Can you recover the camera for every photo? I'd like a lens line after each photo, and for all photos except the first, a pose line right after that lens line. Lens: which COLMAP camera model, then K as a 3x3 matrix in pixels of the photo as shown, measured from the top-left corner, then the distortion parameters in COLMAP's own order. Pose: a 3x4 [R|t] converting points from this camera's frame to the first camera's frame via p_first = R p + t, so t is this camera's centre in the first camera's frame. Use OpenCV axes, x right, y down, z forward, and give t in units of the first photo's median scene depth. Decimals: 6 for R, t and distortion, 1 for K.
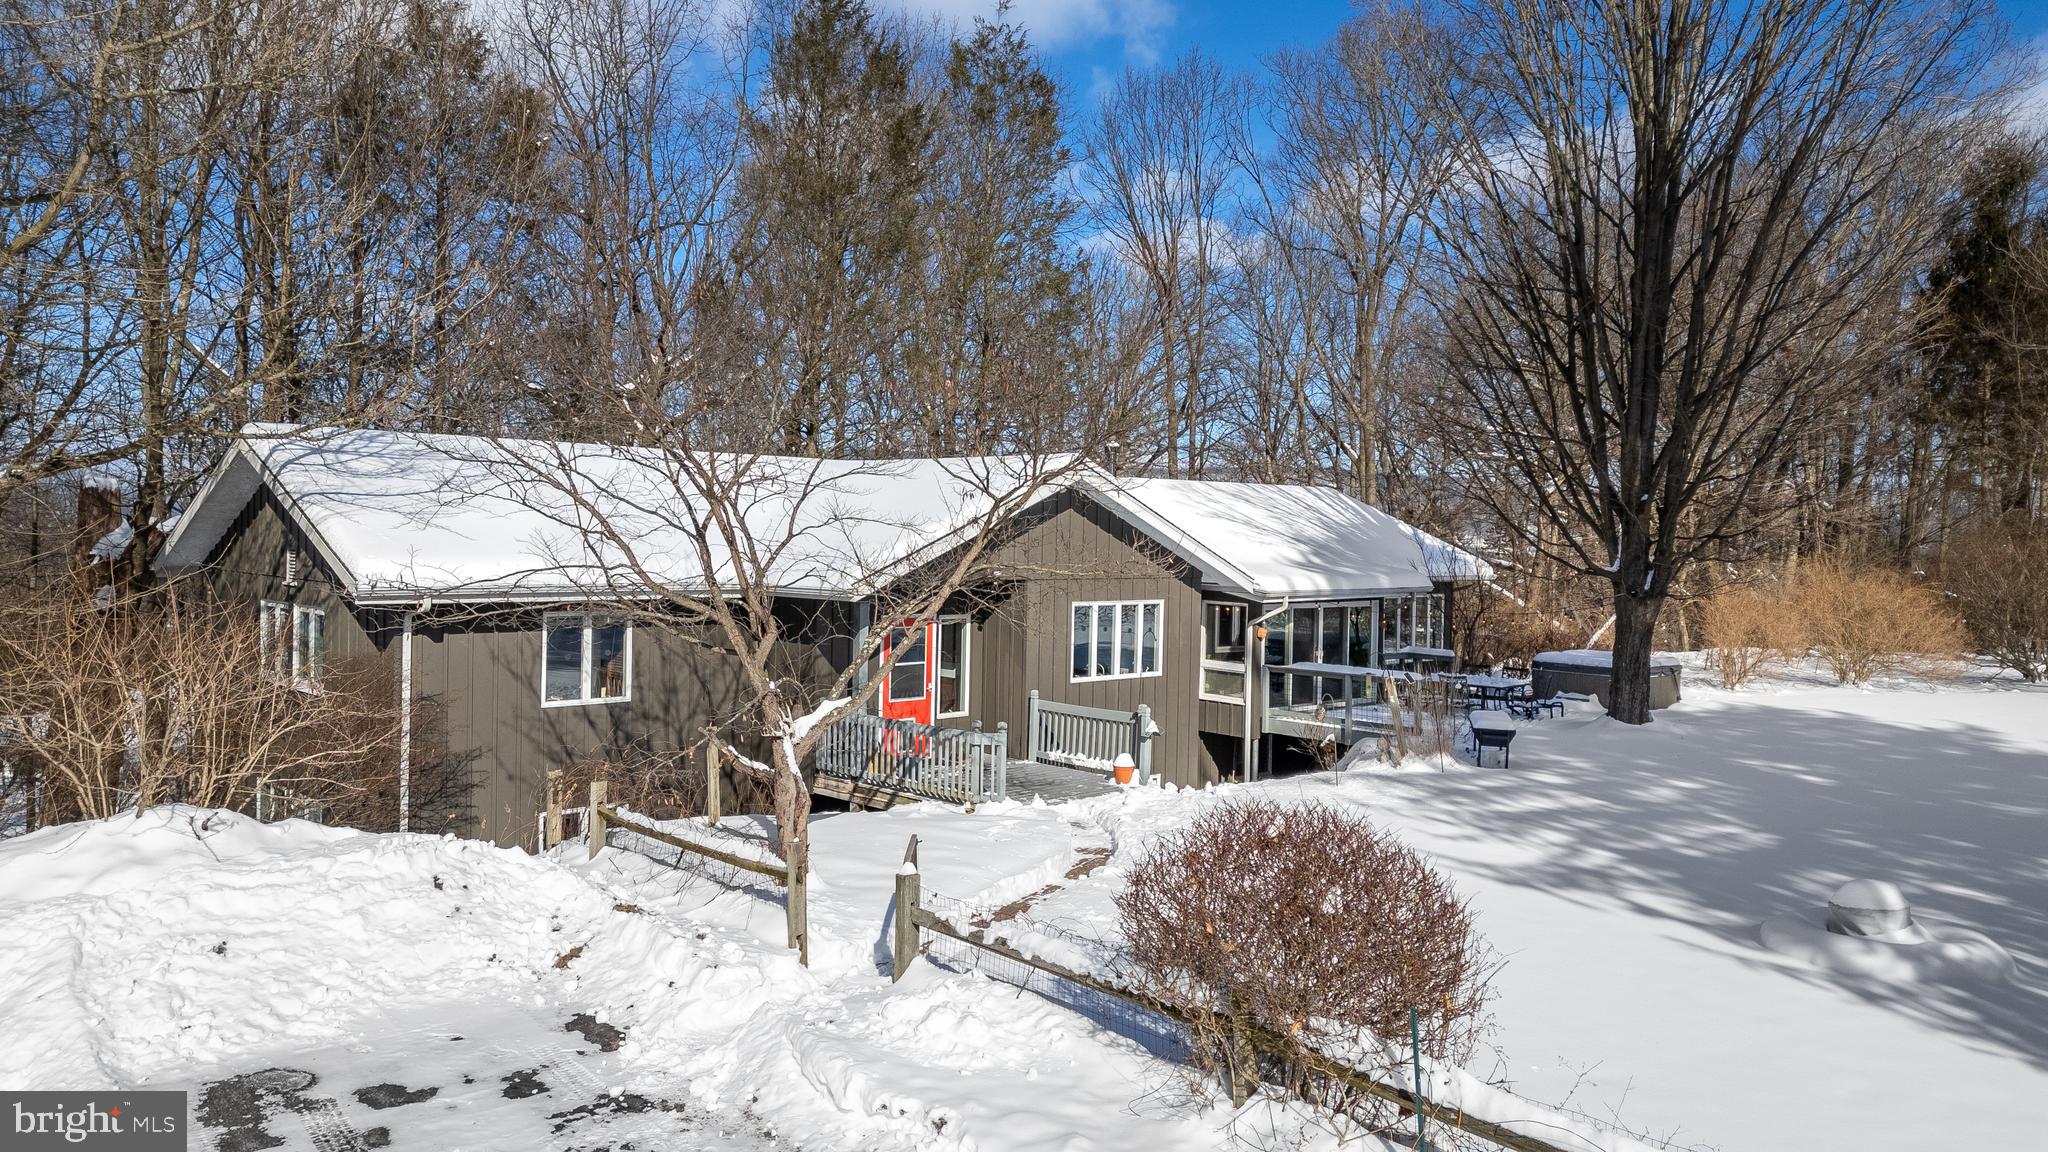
lens RADIAL K [[1496.7, 0, 1024.0], [0, 1496.7, 576.0], [0, 0, 1]] dist [0.042044, -0.000061]
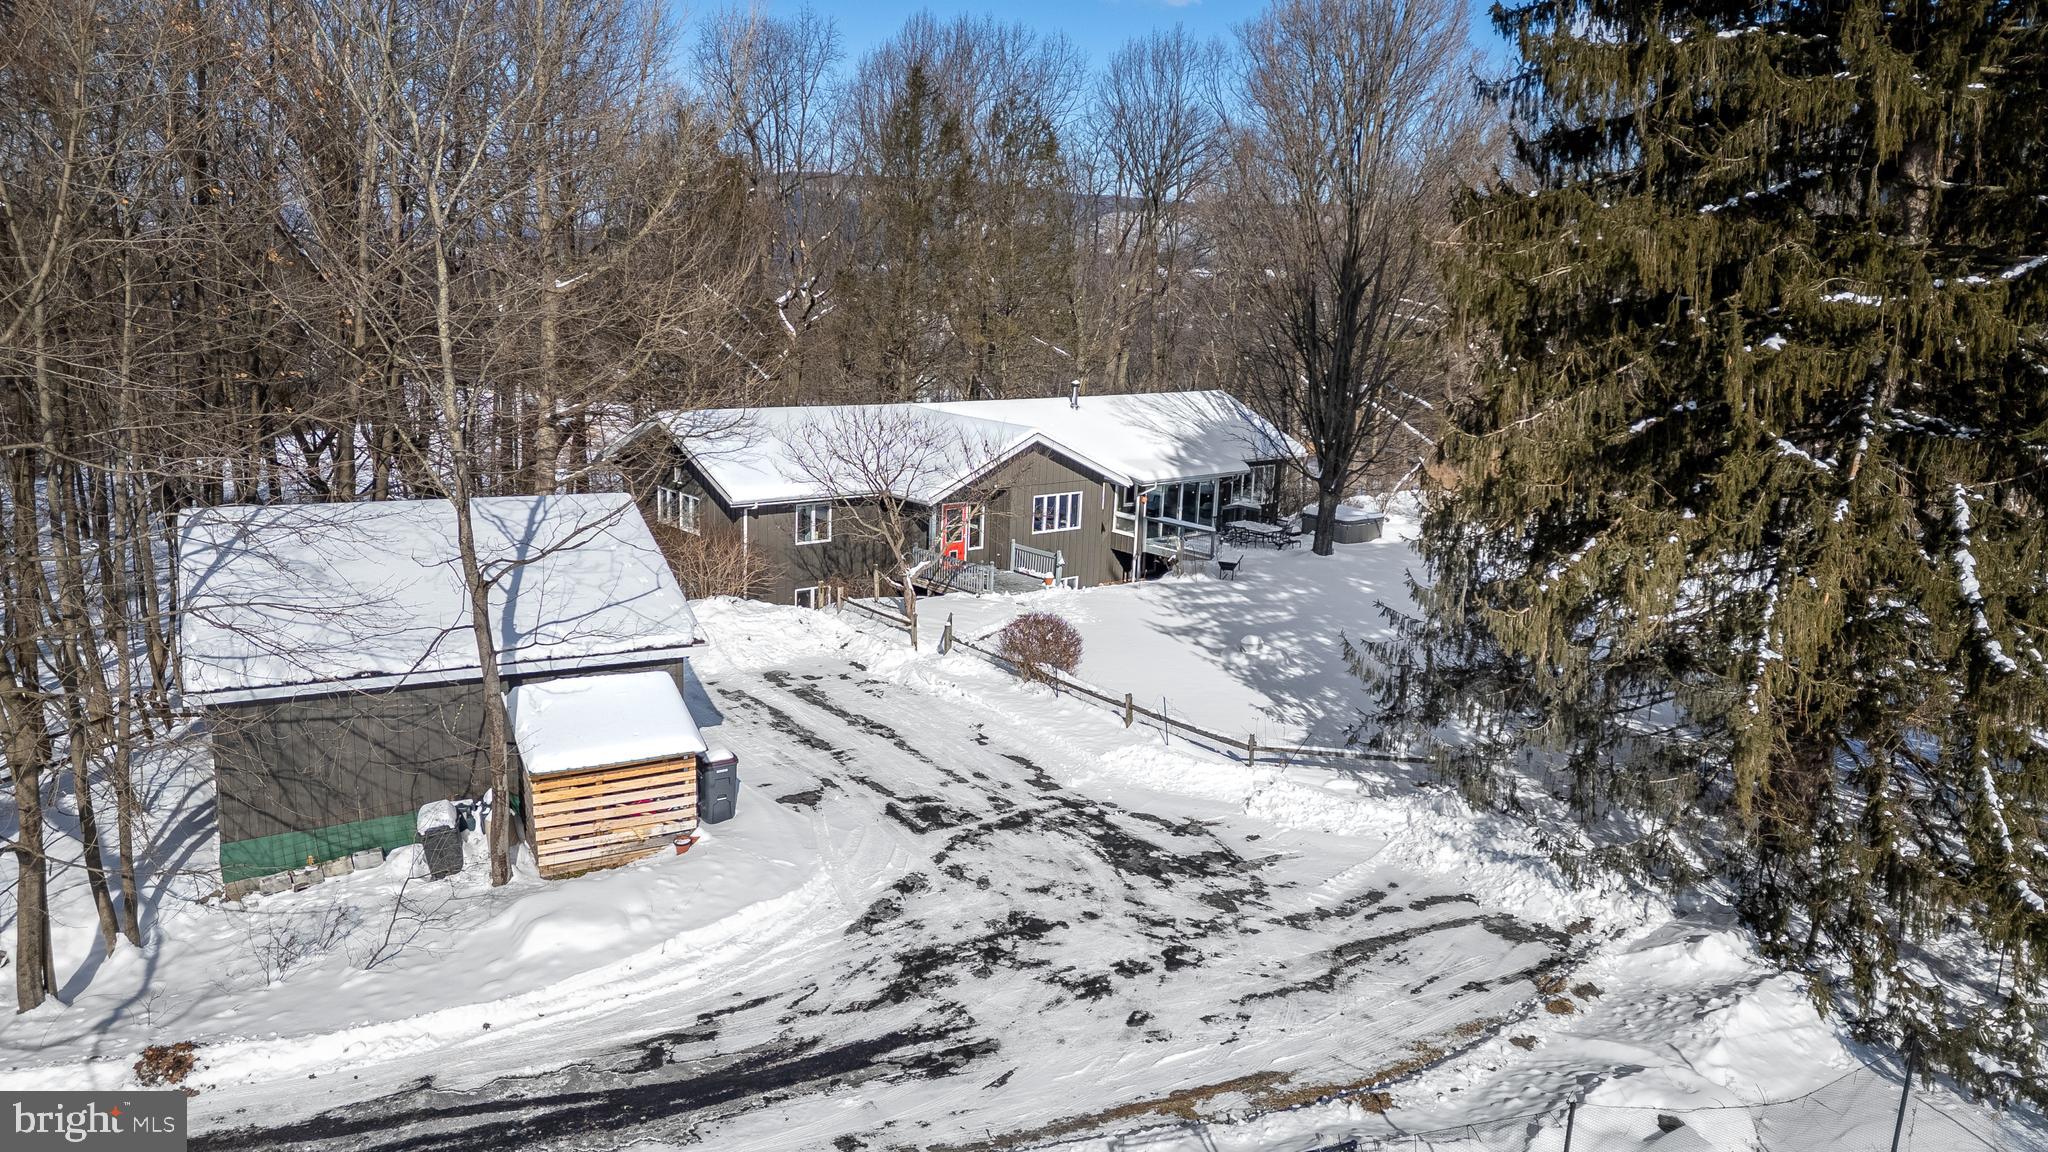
lens RADIAL K [[1496.7, 0, 1024.0], [0, 1496.7, 576.0], [0, 0, 1]] dist [0.042044, -0.000061]
pose [[0.998663, 0.031897, -0.040689, 0.120453], [-0.024369, 0.984504, 0.173663, -0.264844], [0.045598, -0.172439, 0.983964, -1.213806]]
